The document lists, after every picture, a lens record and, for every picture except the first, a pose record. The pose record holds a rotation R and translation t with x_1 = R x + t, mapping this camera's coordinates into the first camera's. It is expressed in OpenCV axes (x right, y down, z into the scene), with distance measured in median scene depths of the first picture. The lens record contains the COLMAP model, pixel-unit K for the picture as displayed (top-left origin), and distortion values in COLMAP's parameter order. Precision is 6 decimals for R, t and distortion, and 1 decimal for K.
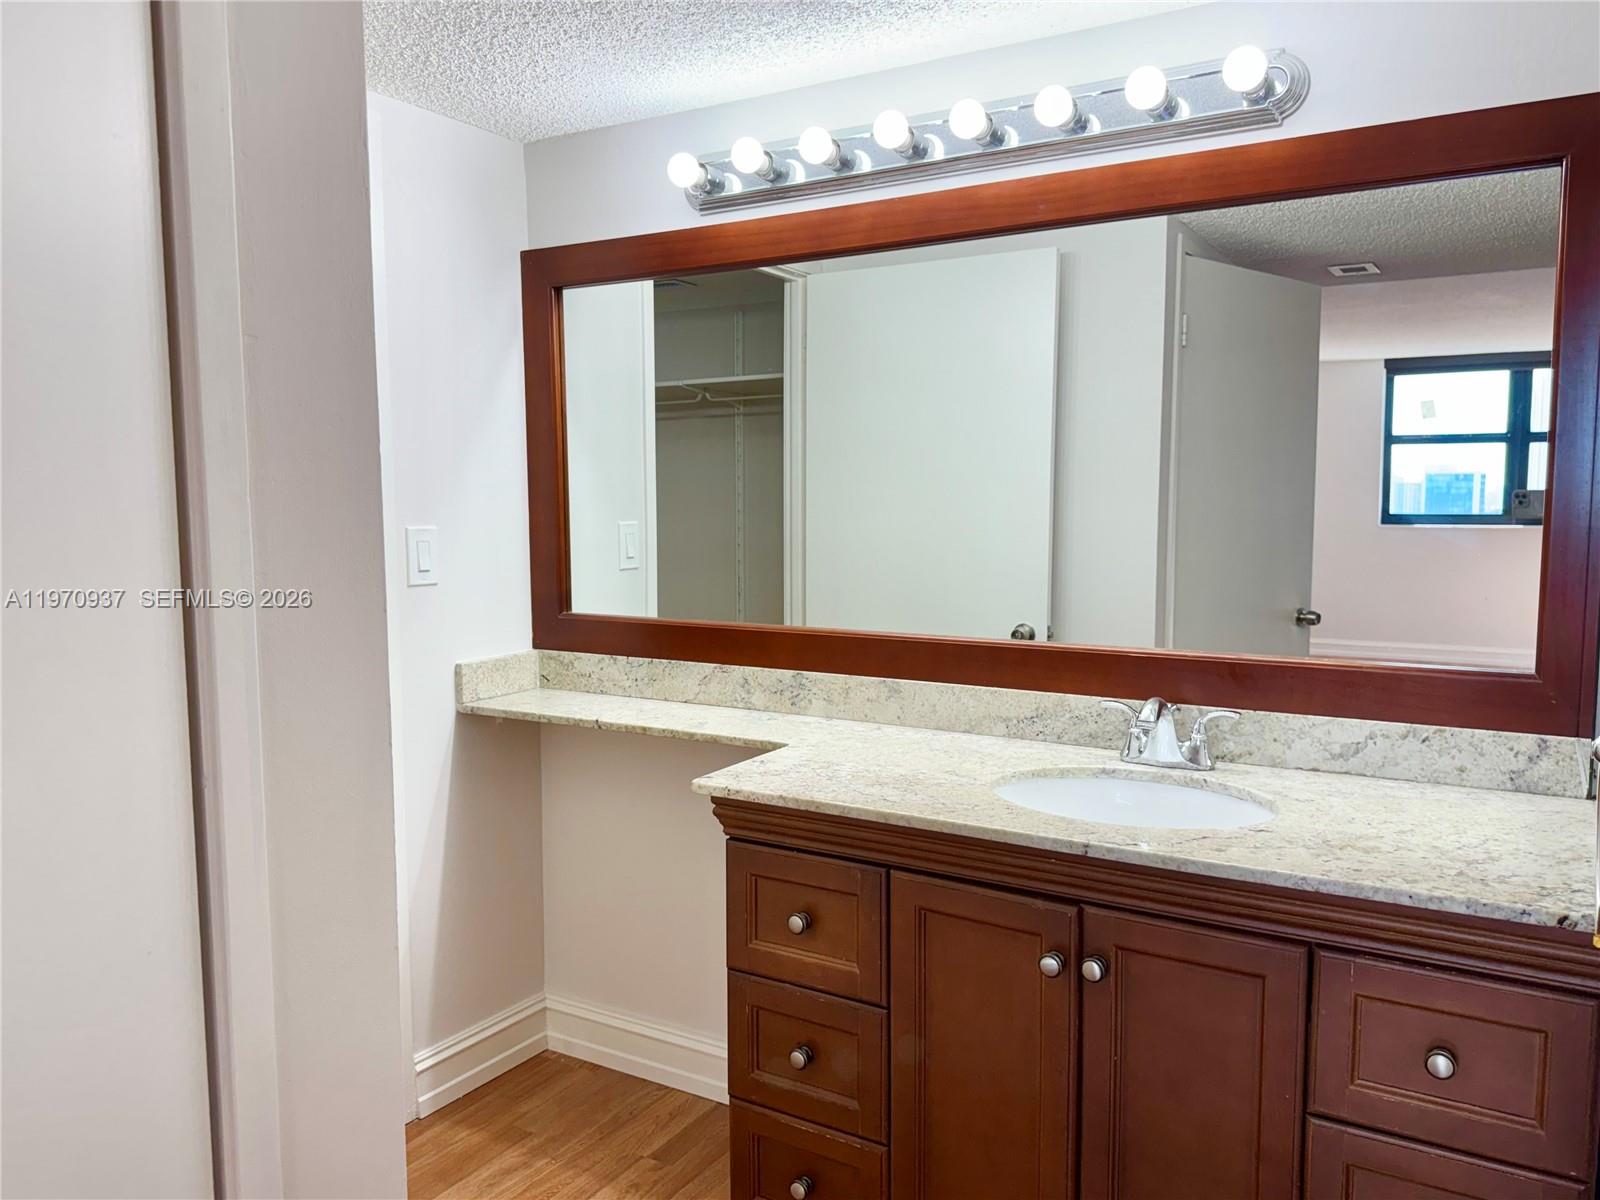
lens RADIAL K [[1181.6, 0, 798.3], [0, 1181.6, 600.3], [0, 0, 1]] dist [0.023677, -0.036699]
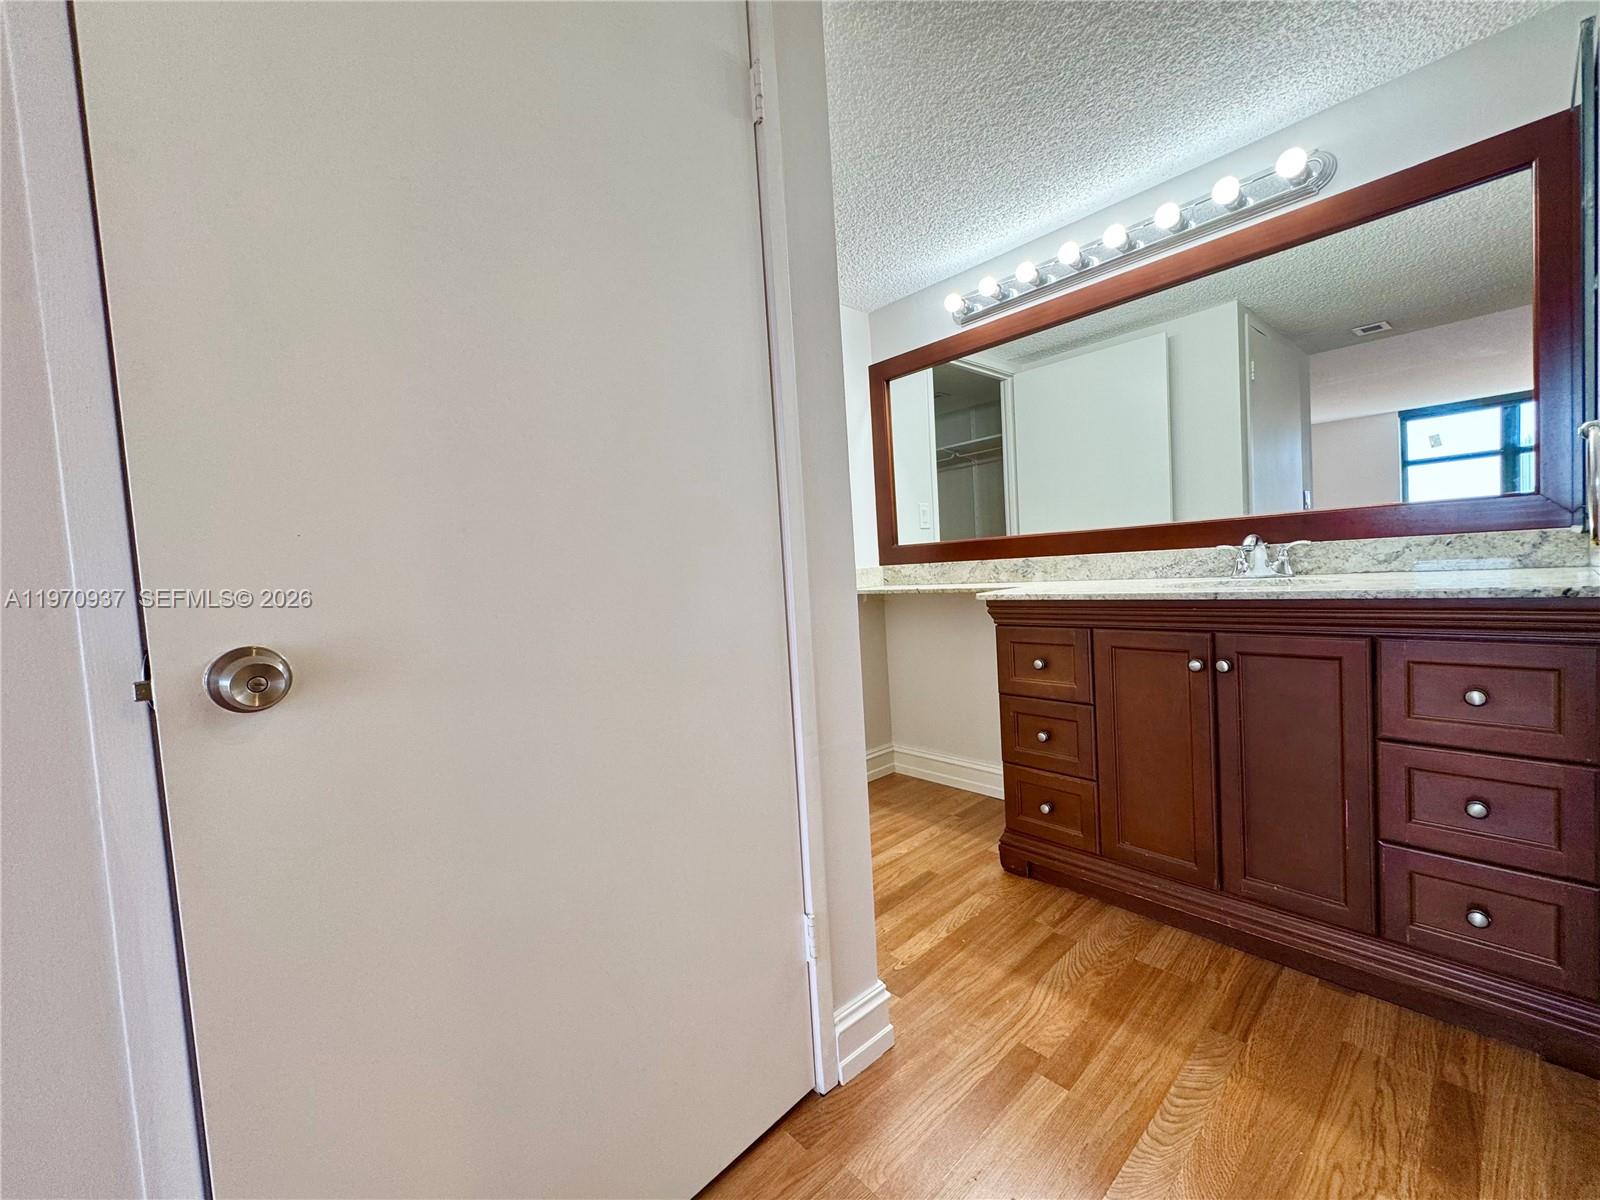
lens RADIAL K [[642.3, 0, 802.9], [0, 642.3, 597.0], [0, 0, 1]] dist [-0.004014, 0.000793]
pose [[0.955584, -0.040604, -0.291909, -0.043284], [0.029811, 0.998701, -0.041332, 0.152483], [0.293208, 0.030794, 0.955553, -0.061839]]
